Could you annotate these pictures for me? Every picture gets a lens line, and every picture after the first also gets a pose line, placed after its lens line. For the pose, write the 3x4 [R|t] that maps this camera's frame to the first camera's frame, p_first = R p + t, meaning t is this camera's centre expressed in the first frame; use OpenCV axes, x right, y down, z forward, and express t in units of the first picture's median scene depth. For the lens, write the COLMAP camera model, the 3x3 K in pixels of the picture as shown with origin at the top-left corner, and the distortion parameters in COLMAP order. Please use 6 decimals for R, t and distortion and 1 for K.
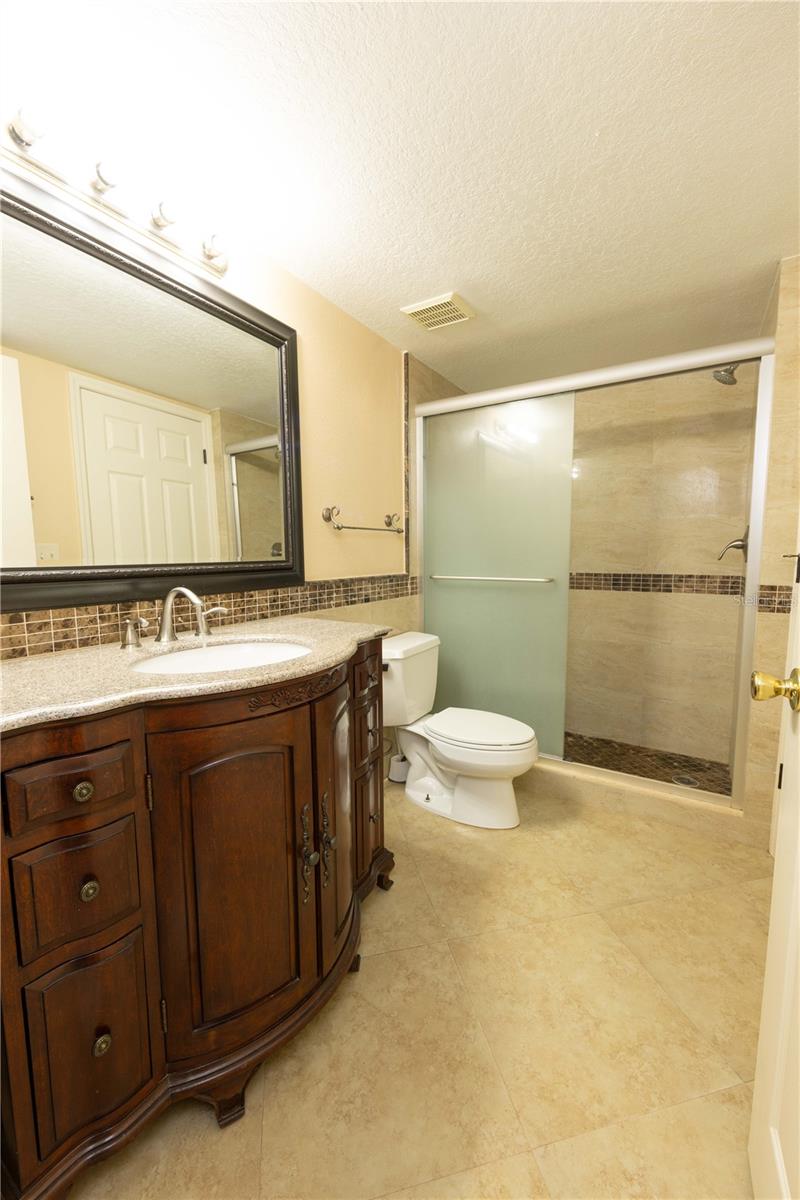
lens RADIAL K [[476.1, 0, 402.4], [0, 476.1, 601.7], [0, 0, 1]] dist [-0.003396, -0.000187]
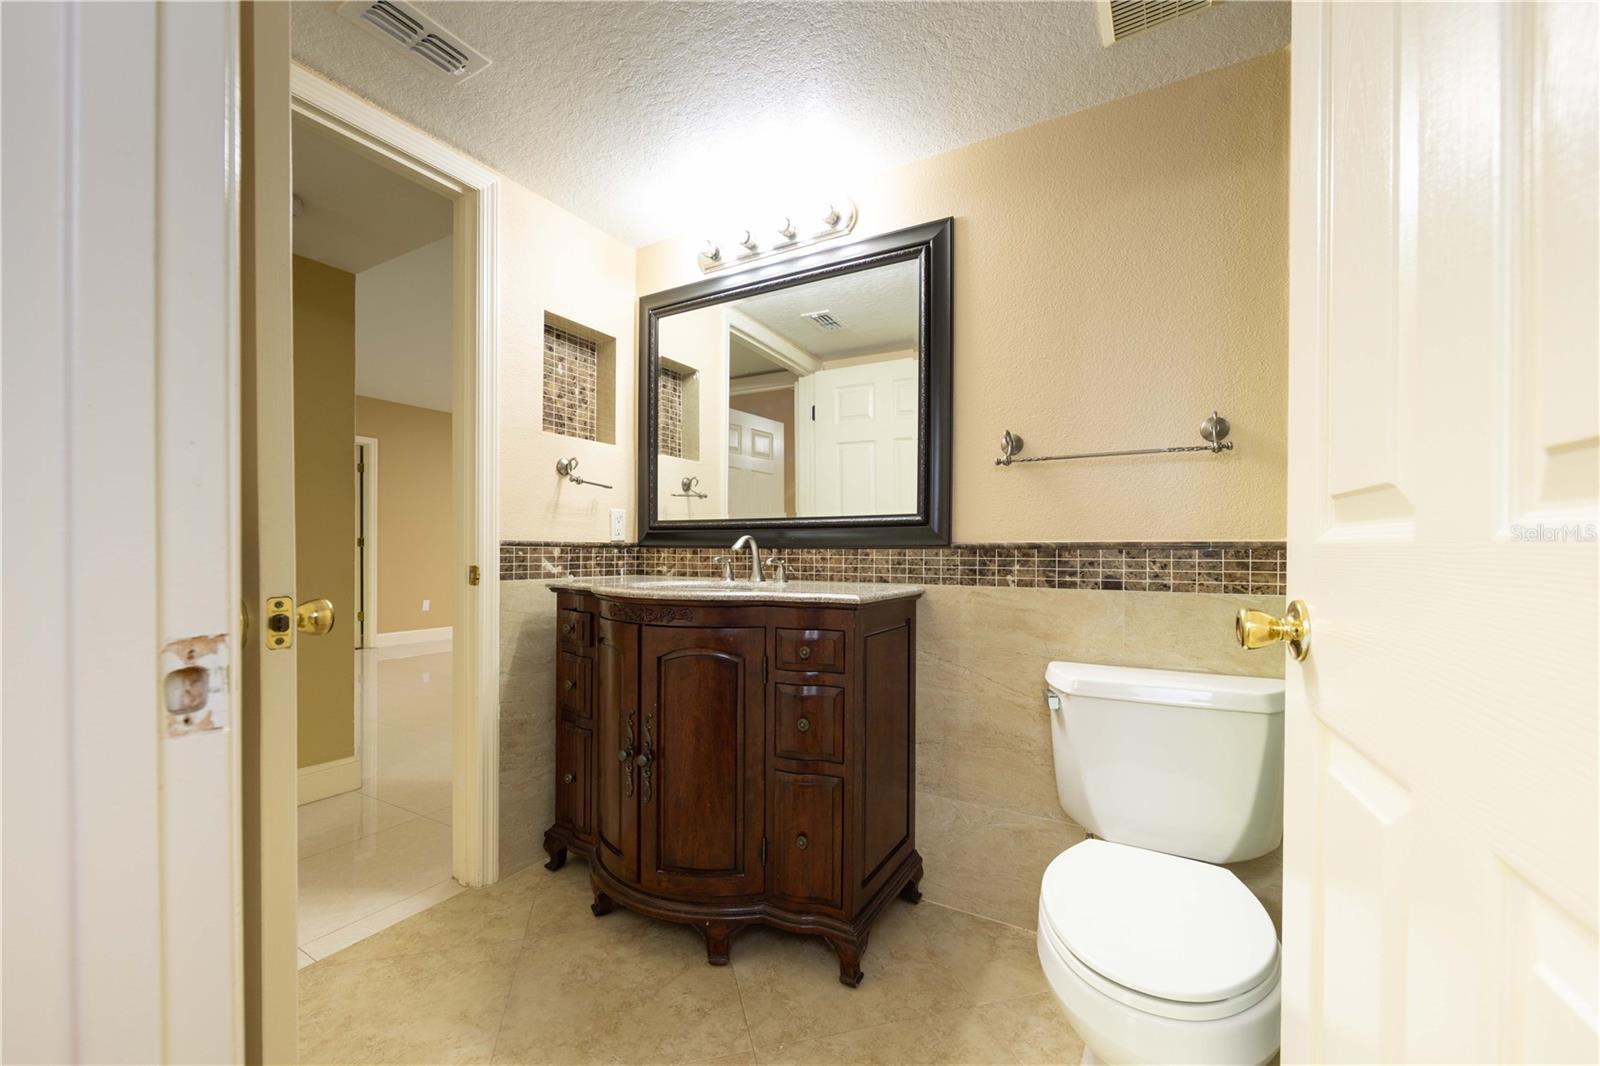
lens RADIAL K [[634.8, 0, 788.7], [0, 634.8, 544.9], [0, 0, 1]] dist [-0.003396, -0.000187]
pose [[0.017693, 0.007491, -0.999815, 0.757519], [-0.101881, 0.994781, 0.005650, -0.018671], [0.994639, 0.101762, 0.018364, 0.723543]]
